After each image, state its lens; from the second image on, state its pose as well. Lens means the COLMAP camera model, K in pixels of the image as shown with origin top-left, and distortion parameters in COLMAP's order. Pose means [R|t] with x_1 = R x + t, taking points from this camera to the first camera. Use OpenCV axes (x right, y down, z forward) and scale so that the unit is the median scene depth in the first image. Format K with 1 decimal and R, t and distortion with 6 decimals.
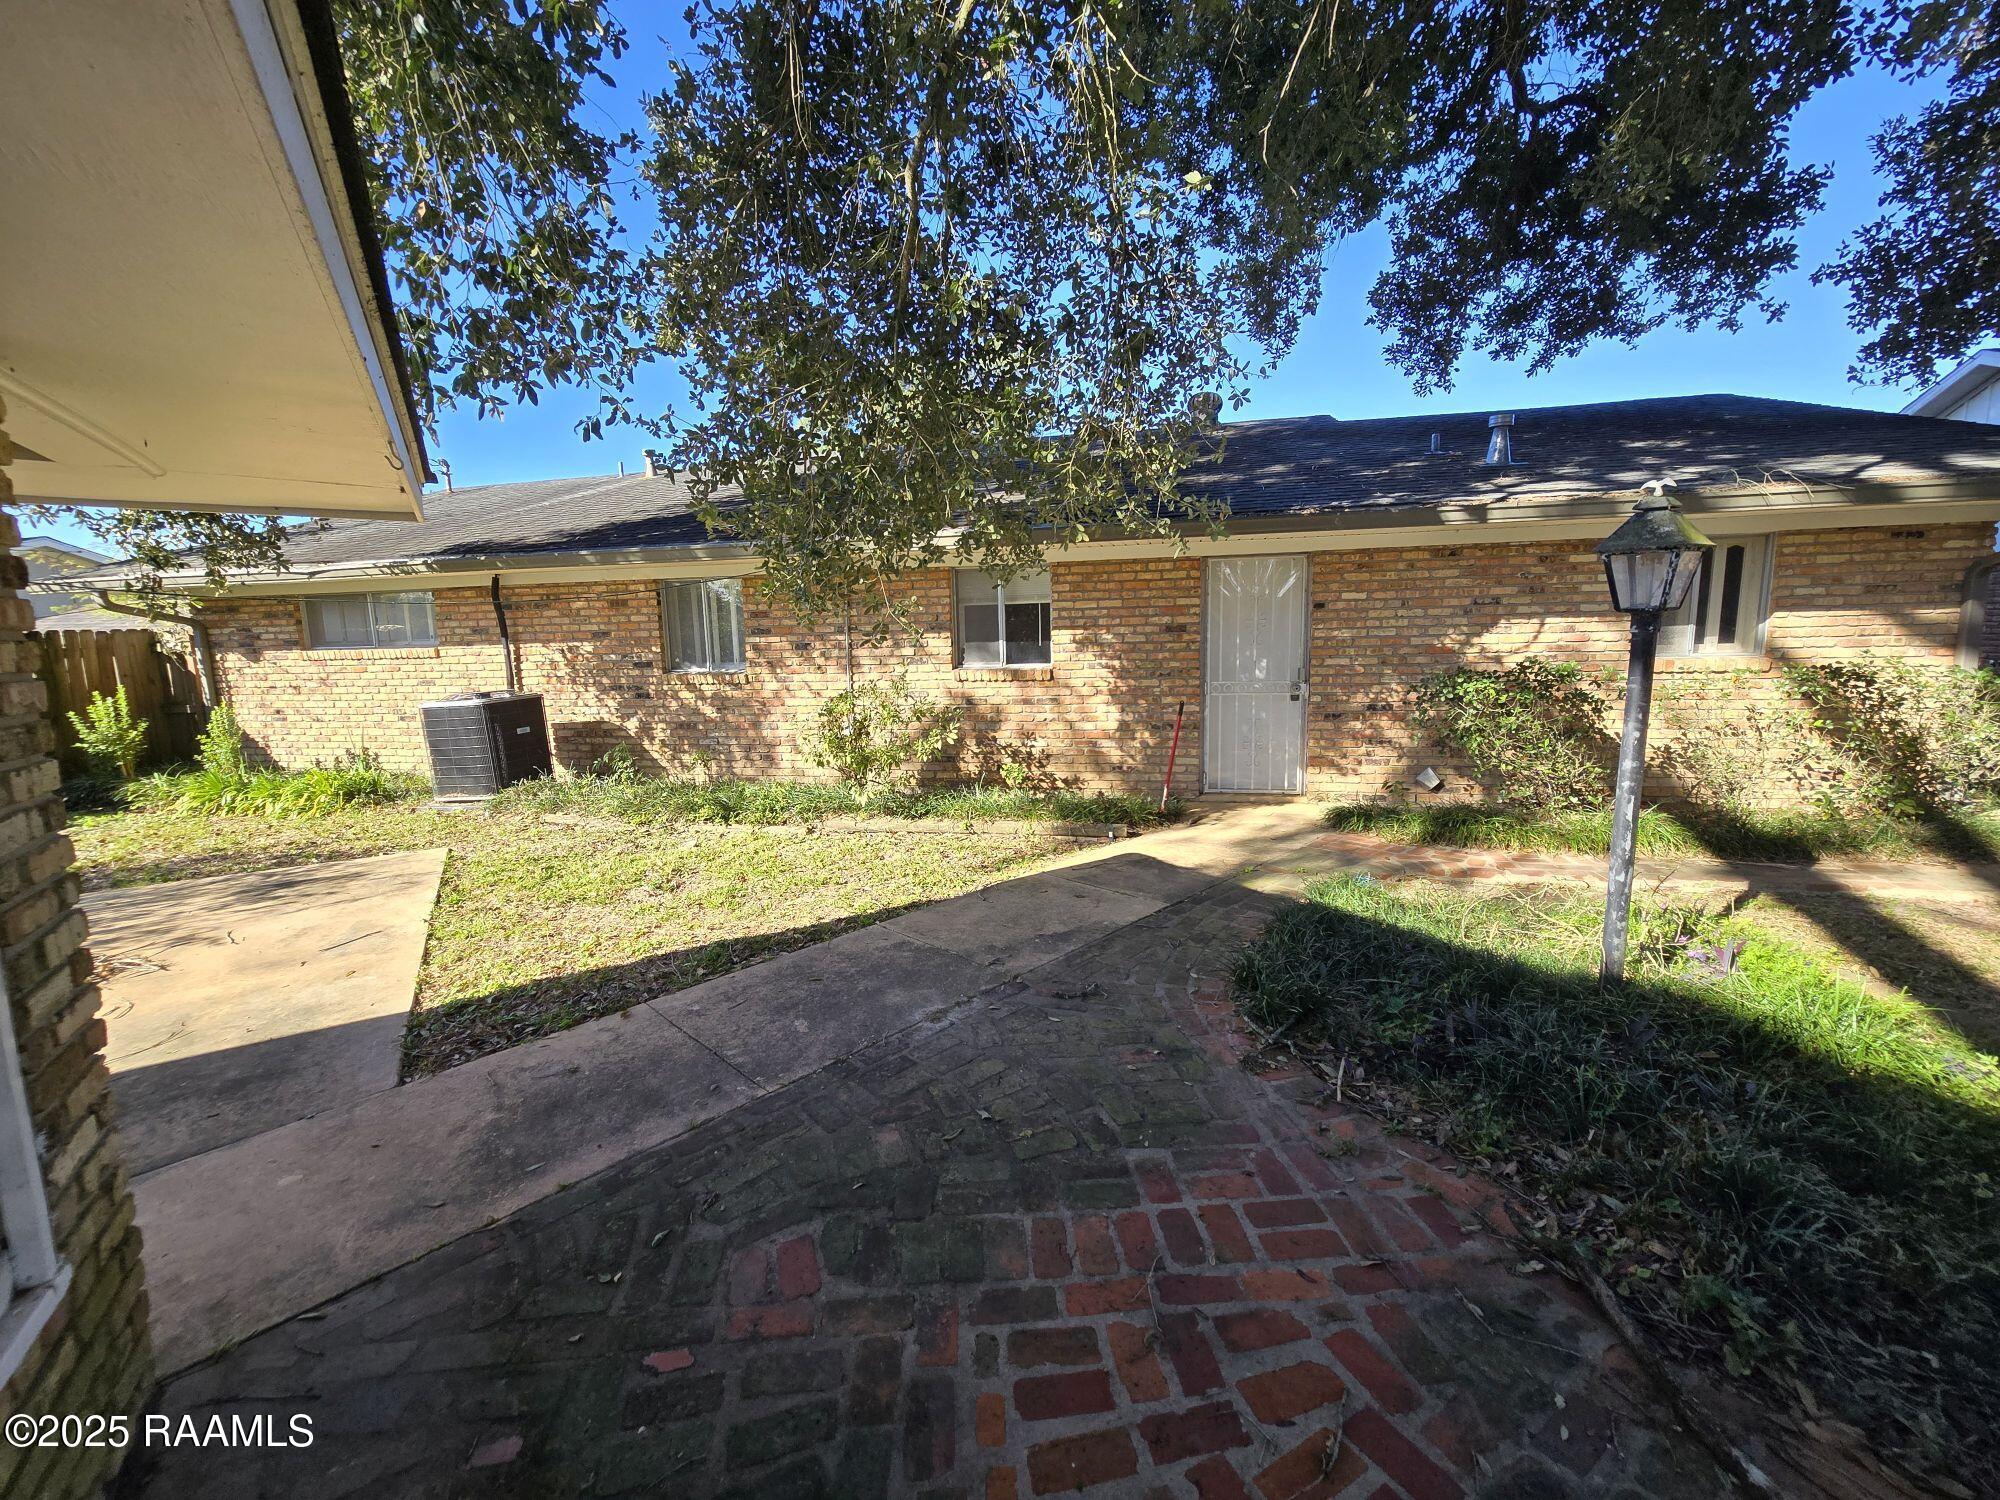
lens RADIAL K [[815.3, 0, 990.8], [0, 815.3, 747.6], [0, 0, 1]] dist [0.000883, -0.000078]
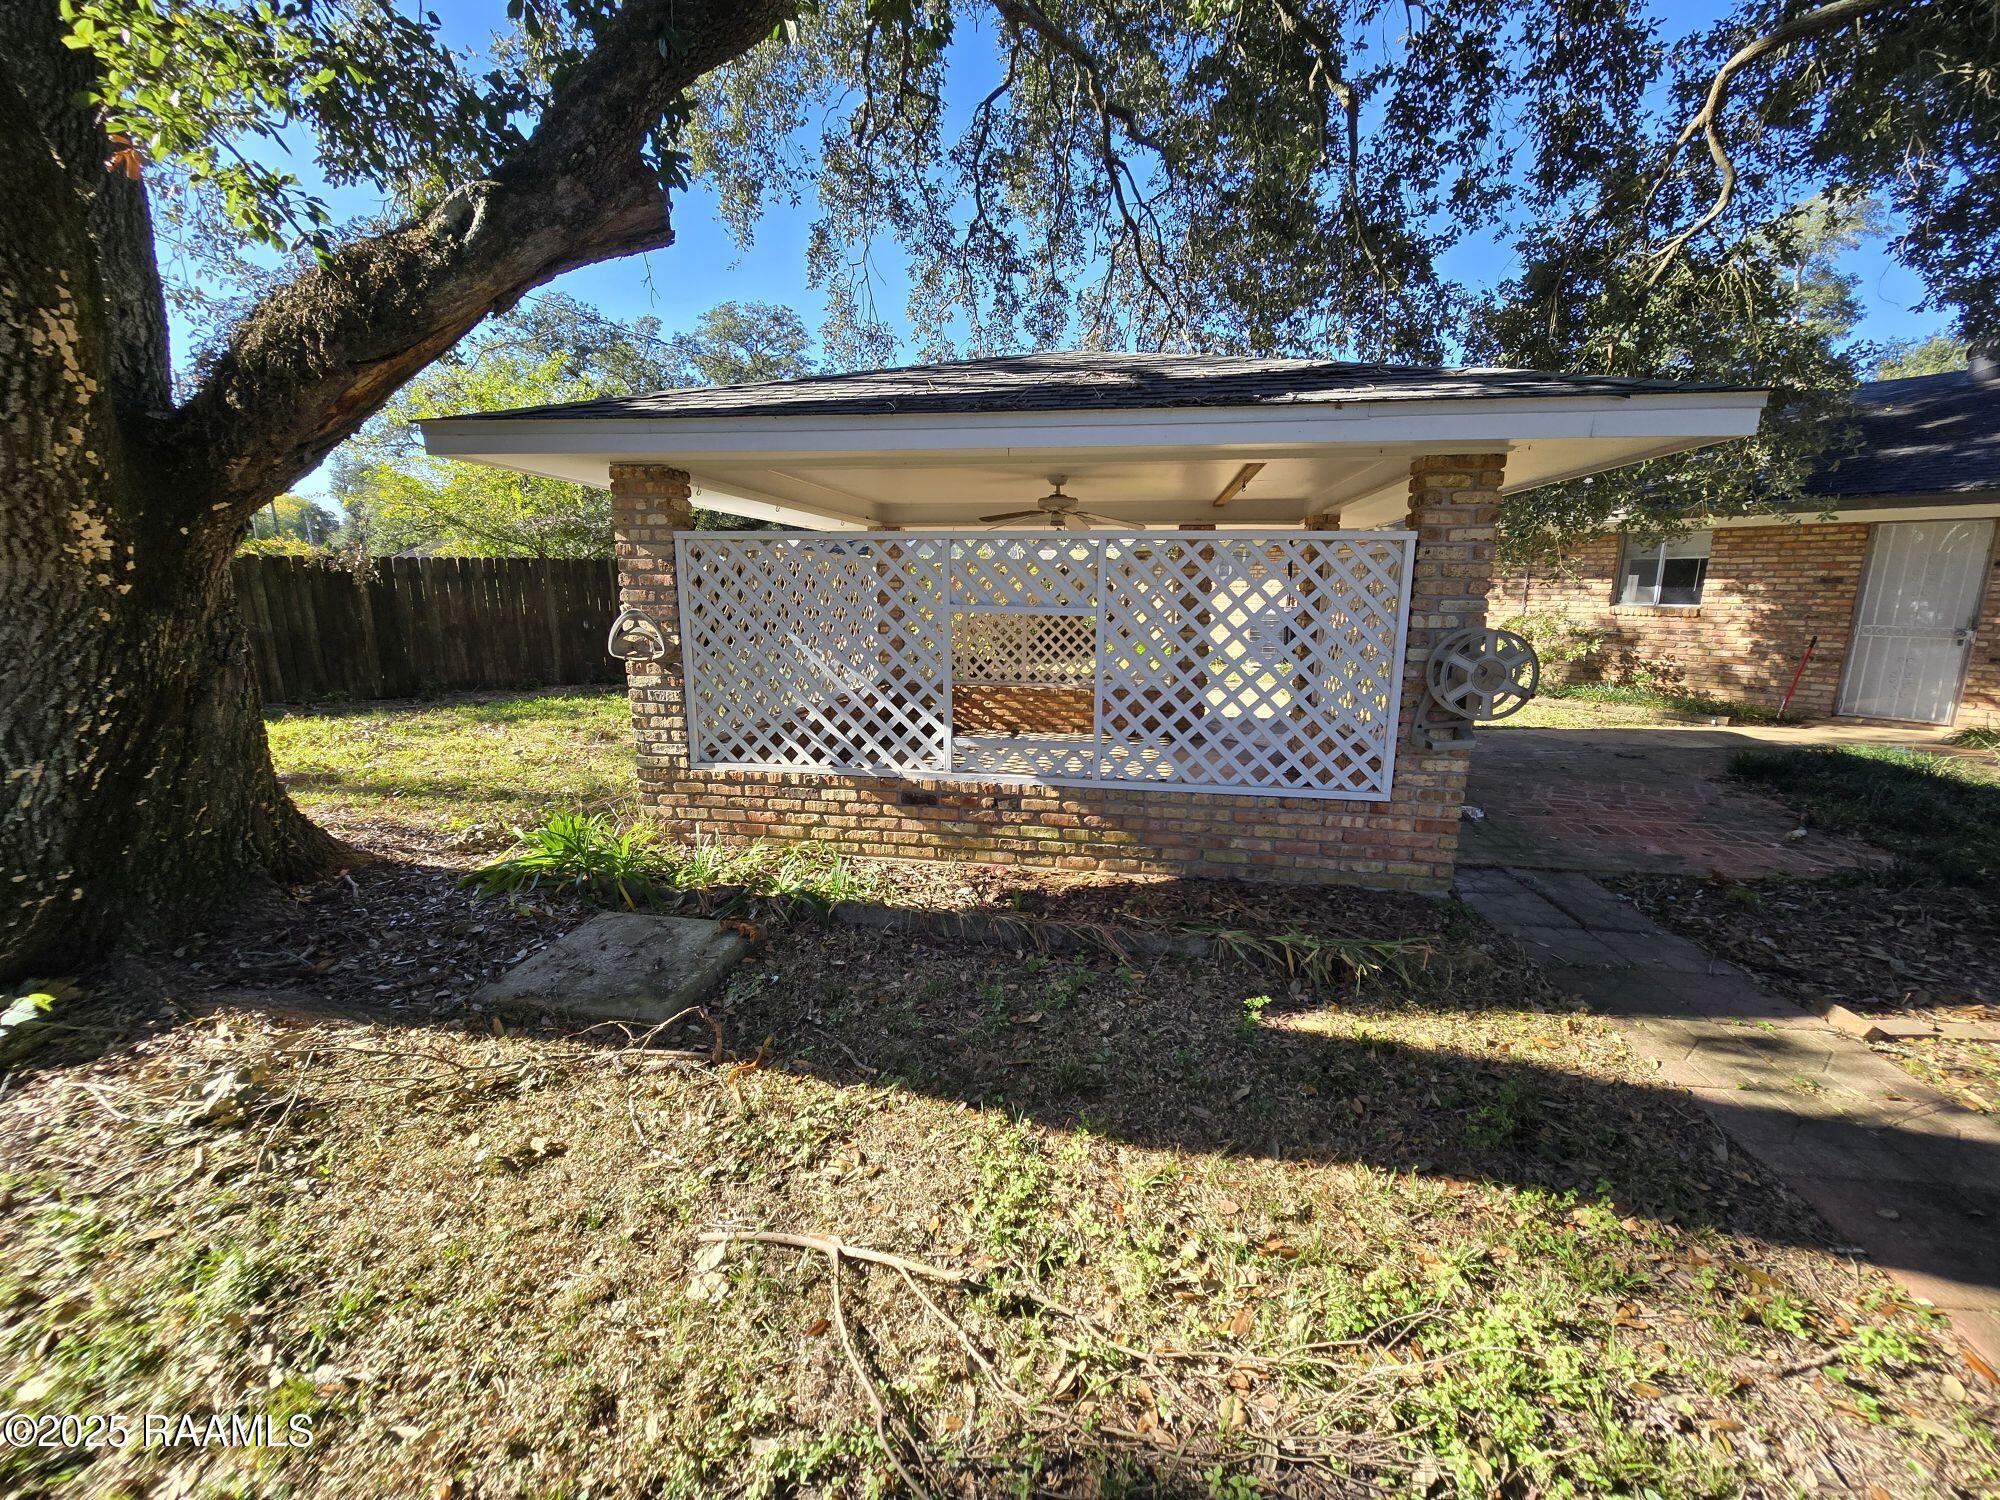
lens RADIAL K [[815.3, 0, 990.8], [0, 815.3, 747.6], [0, 0, 1]] dist [0.000883, -0.000078]
pose [[0.735838, 0.166000, -0.656496, 0.141752], [-0.127377, 0.986112, 0.106575, 0.141636], [0.665070, 0.005200, 0.746763, -0.814095]]
